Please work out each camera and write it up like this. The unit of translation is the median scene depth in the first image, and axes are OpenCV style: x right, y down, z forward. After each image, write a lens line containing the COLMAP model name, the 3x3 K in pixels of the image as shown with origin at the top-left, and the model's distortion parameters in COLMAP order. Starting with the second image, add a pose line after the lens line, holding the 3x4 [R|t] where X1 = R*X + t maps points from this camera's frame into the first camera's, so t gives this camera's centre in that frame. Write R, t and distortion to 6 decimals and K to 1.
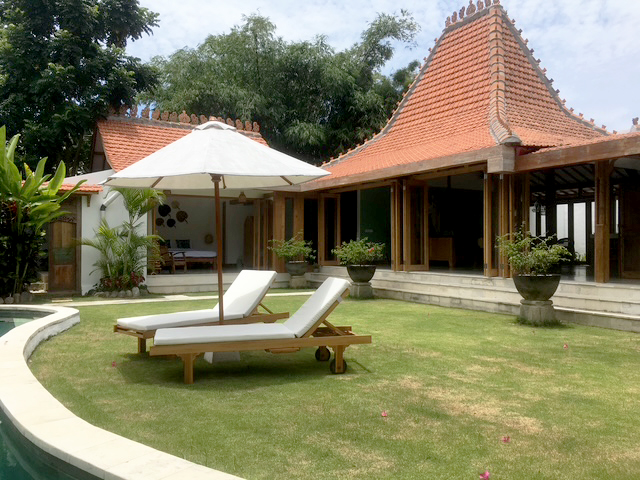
lens RADIAL K [[547.9, 0, 320.0], [0, 547.9, 240.0], [0, 0, 1]] dist [0.058496, -0.088408]
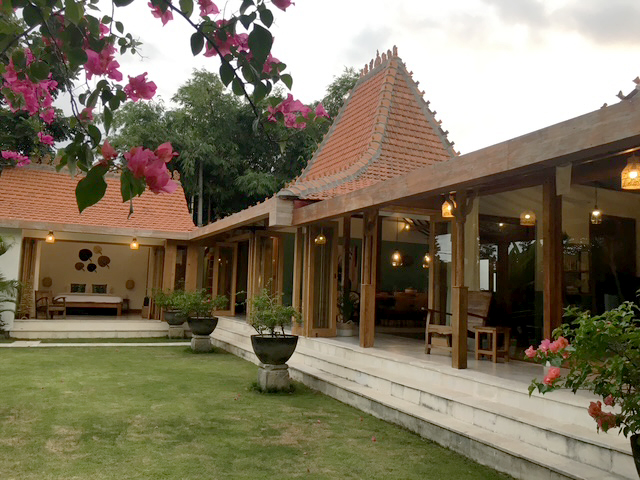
lens RADIAL K [[547.9, 0, 320.0], [0, 547.9, 240.0], [0, 0, 1]] dist [0.058496, -0.088408]
pose [[0.994195, 0.024010, -0.104883, 0.350346], [-0.032860, 0.995967, -0.083488, -0.014731], [0.102456, 0.086450, 0.990974, 0.043735]]
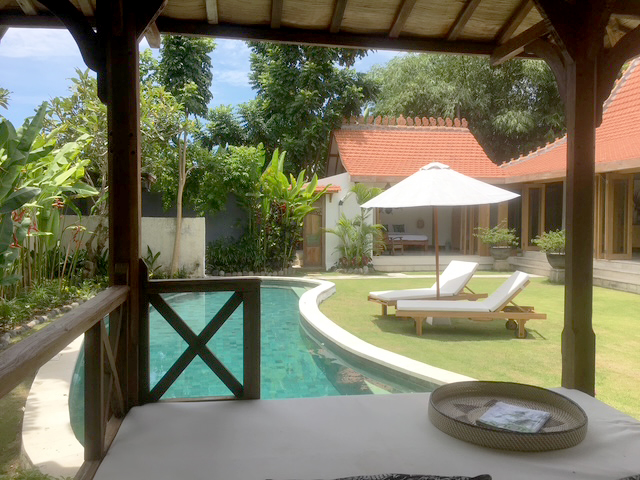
lens RADIAL K [[547.9, 0, 320.0], [0, 547.9, 240.0], [0, 0, 1]] dist [0.058496, -0.088408]
pose [[0.932117, 0.015930, -0.361807, 0.023263], [0.001335, 0.998874, 0.047421, -0.031878], [0.362155, -0.044685, 0.931046, -0.200230]]
